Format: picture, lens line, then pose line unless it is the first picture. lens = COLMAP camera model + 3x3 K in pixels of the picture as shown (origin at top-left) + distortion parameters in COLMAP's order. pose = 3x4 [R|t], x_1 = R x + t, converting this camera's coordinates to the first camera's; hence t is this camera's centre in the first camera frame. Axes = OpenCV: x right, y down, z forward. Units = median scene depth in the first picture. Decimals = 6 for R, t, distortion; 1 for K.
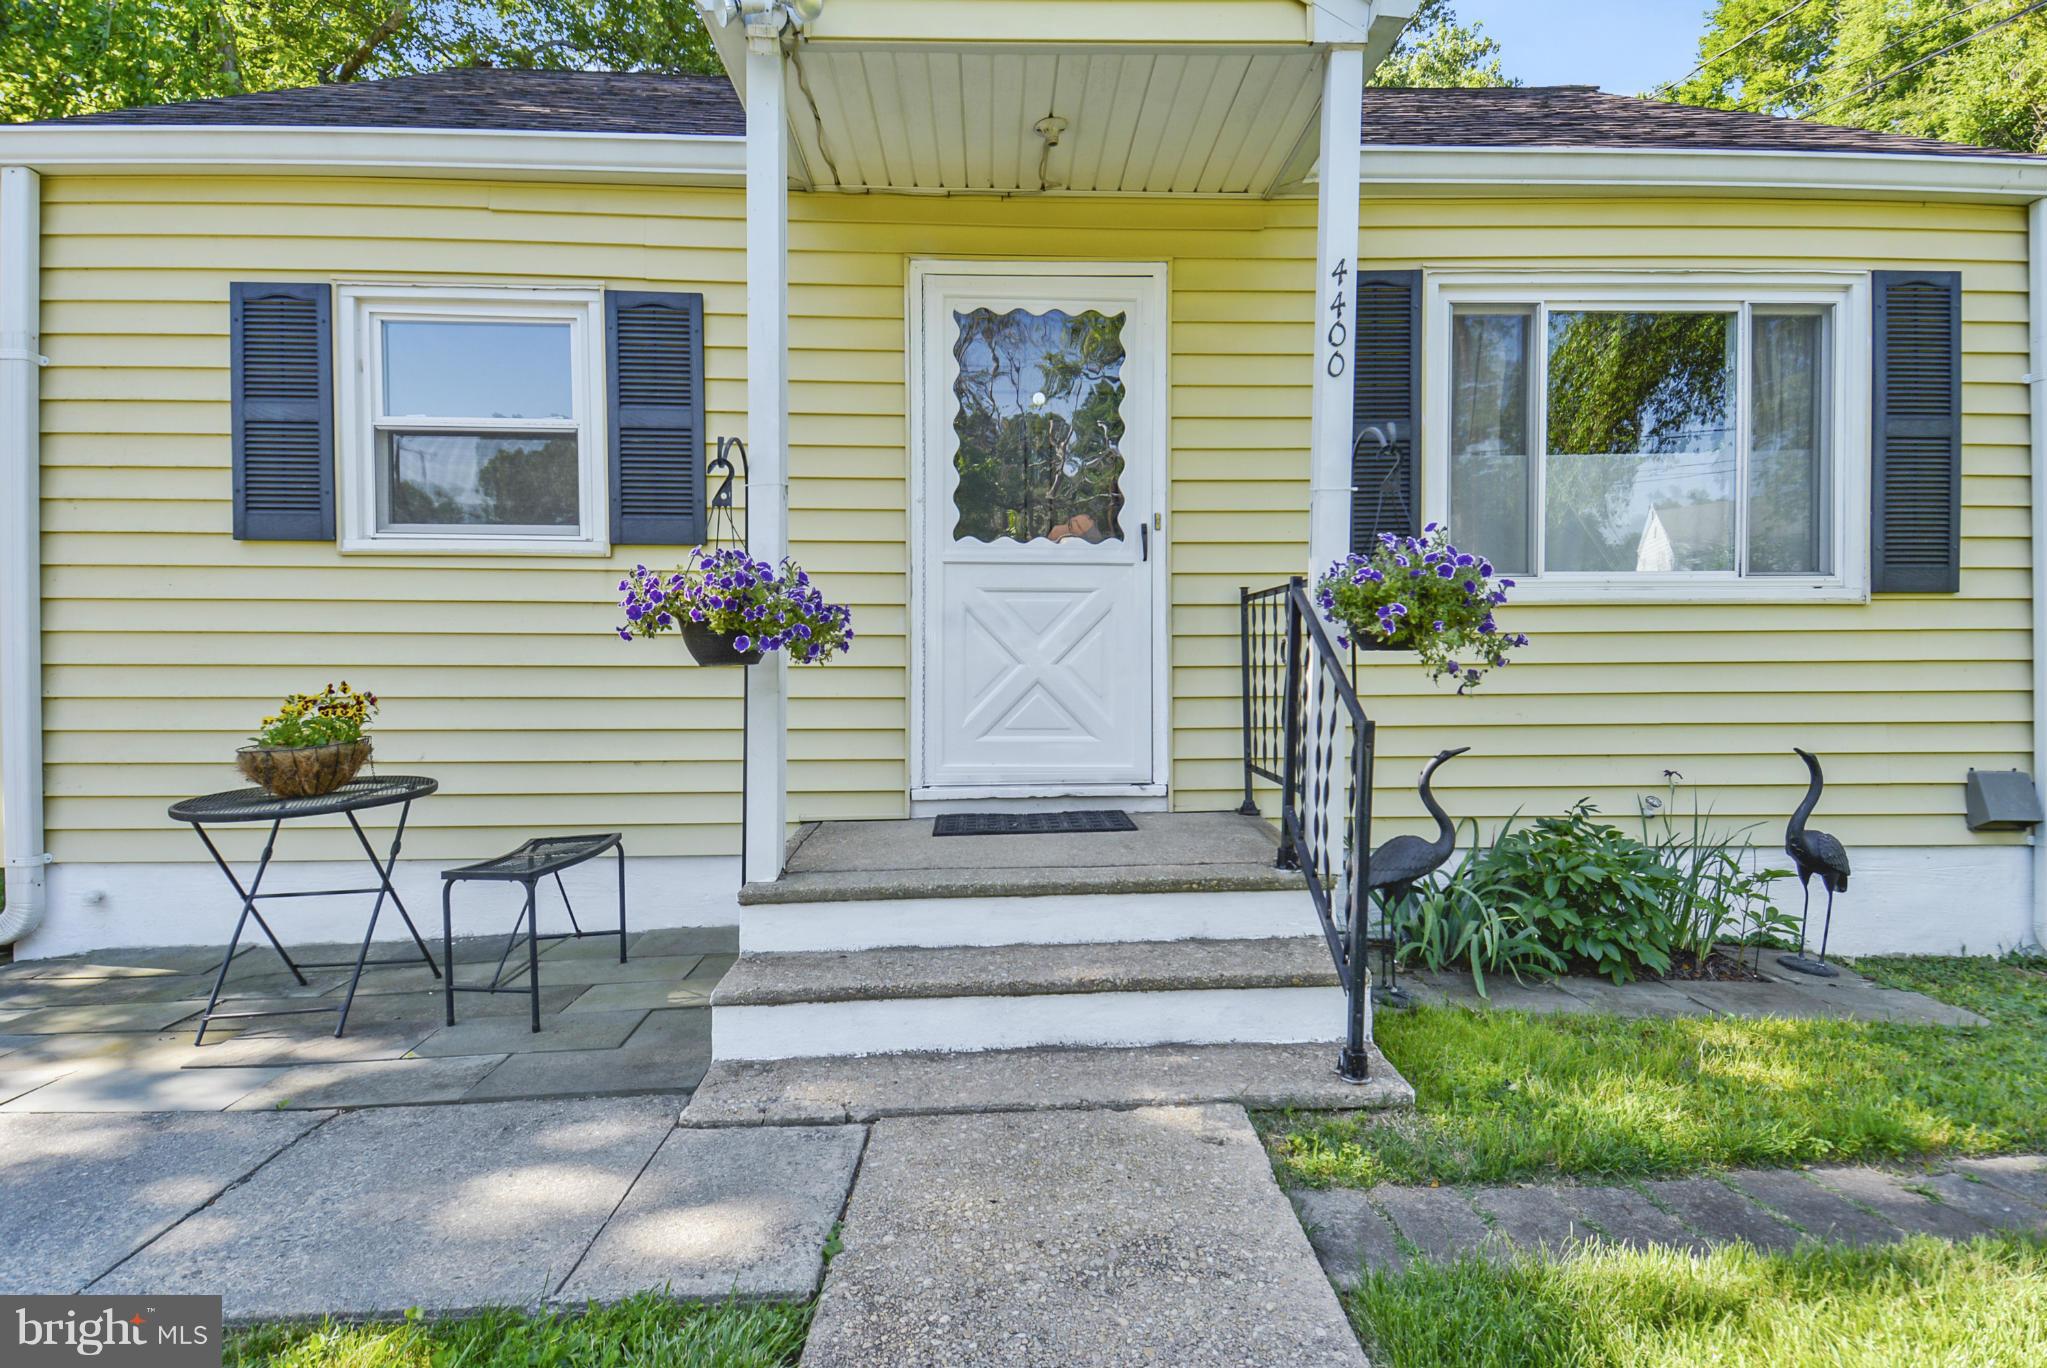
lens RADIAL K [[1063.7, 0, 1032.6], [0, 1063.7, 693.2], [0, 0, 1]] dist [0.050451, -0.048165]
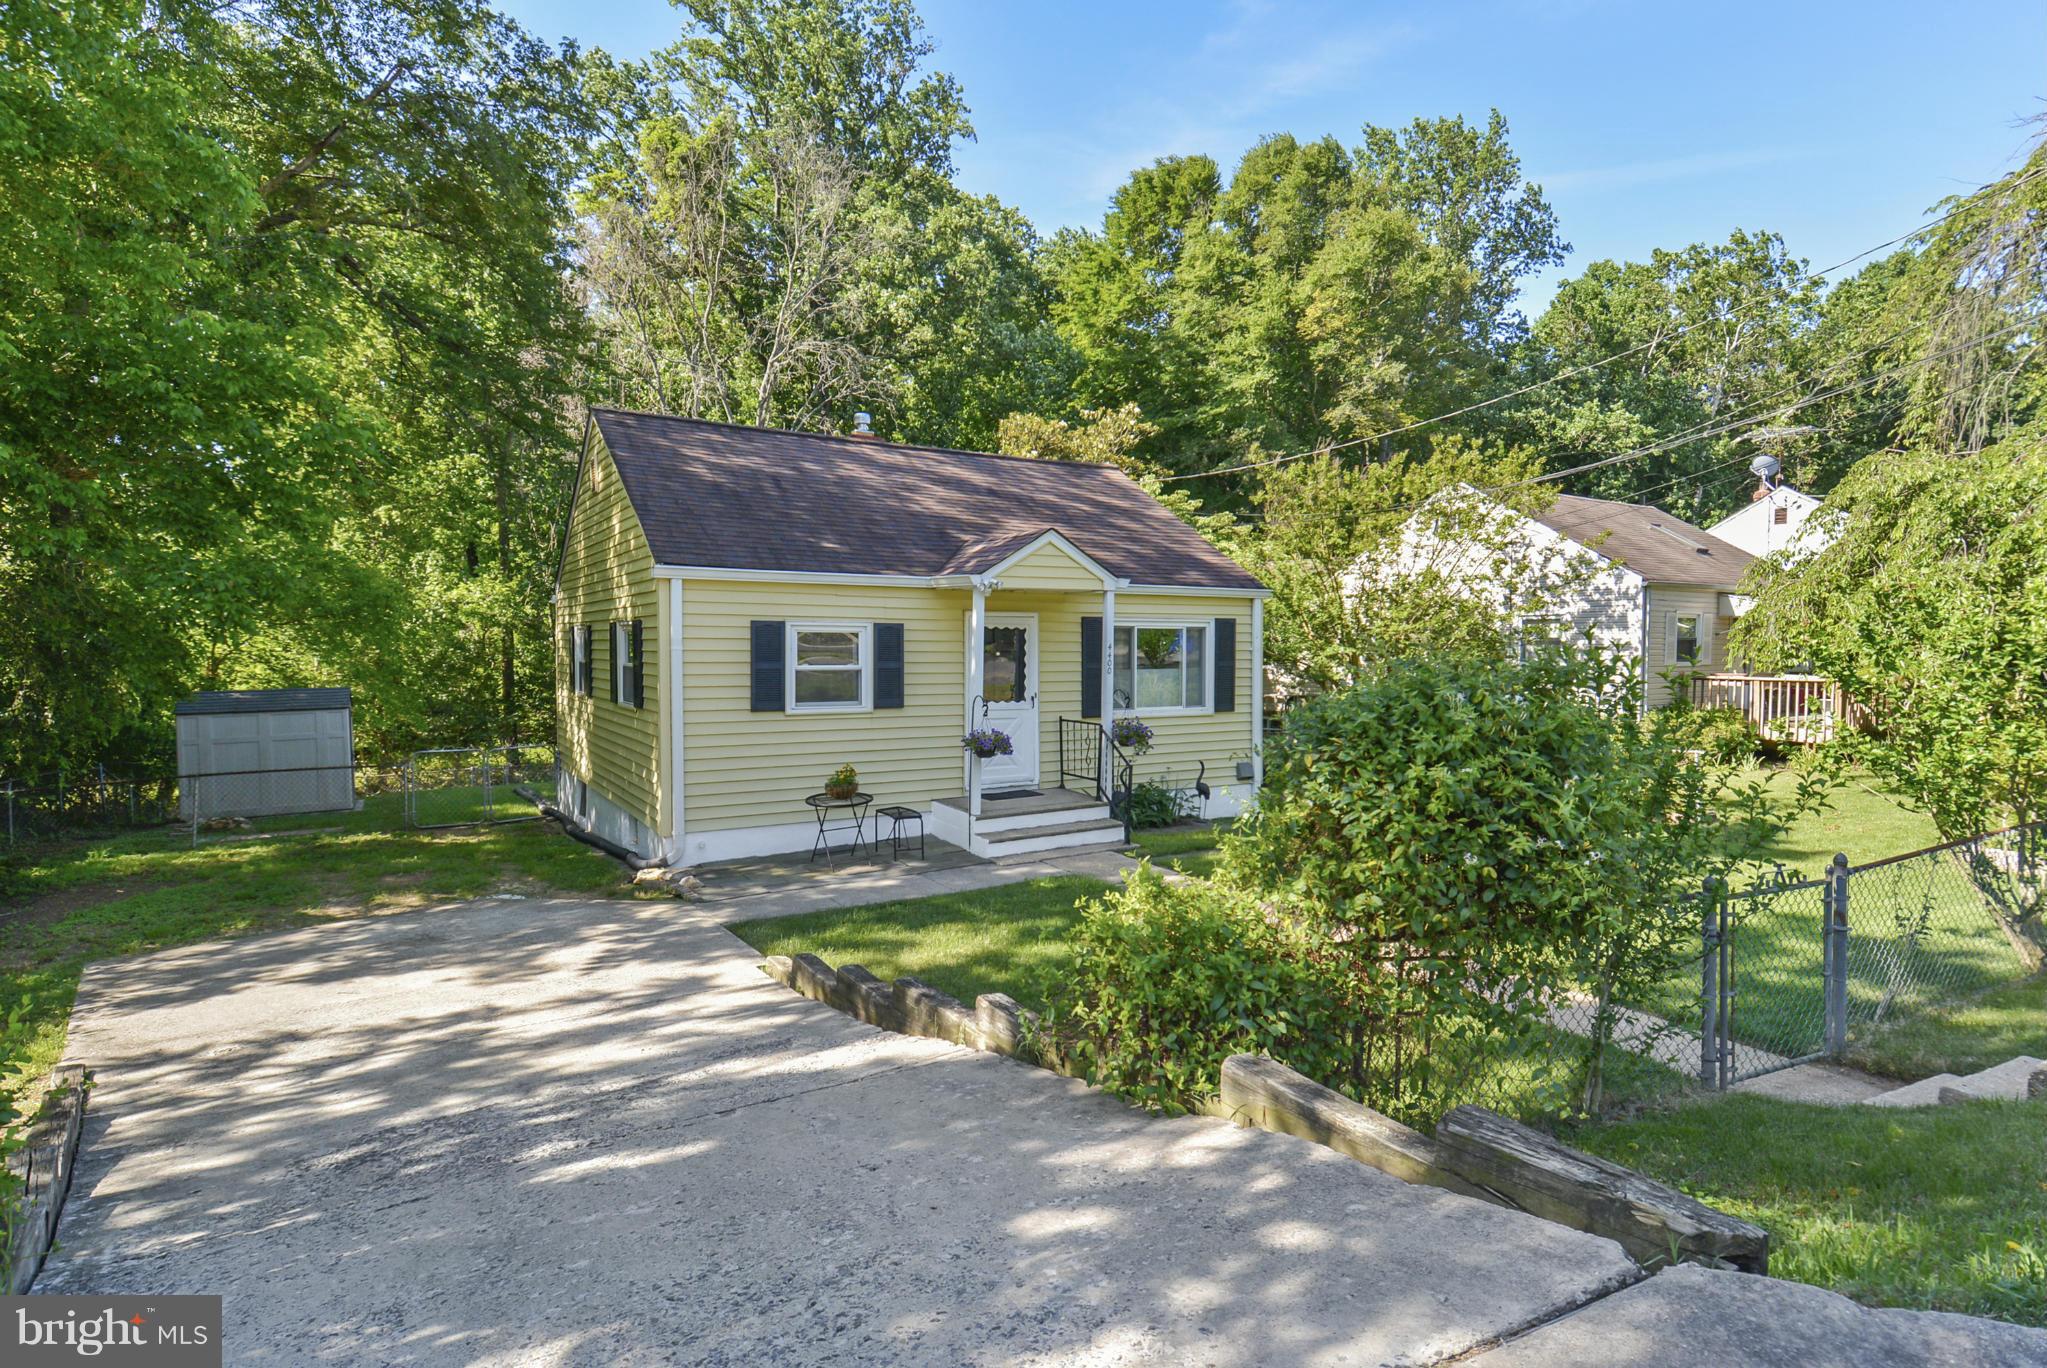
lens RADIAL K [[1063.7, 0, 1032.6], [0, 1063.7, 693.2], [0, 0, 1]] dist [0.050451, -0.048165]
pose [[0.873004, -0.018442, 0.487364, -1.415858], [0.007092, 0.999659, 0.025123, -0.249120], [-0.487661, -0.018476, 0.872837, -1.722179]]
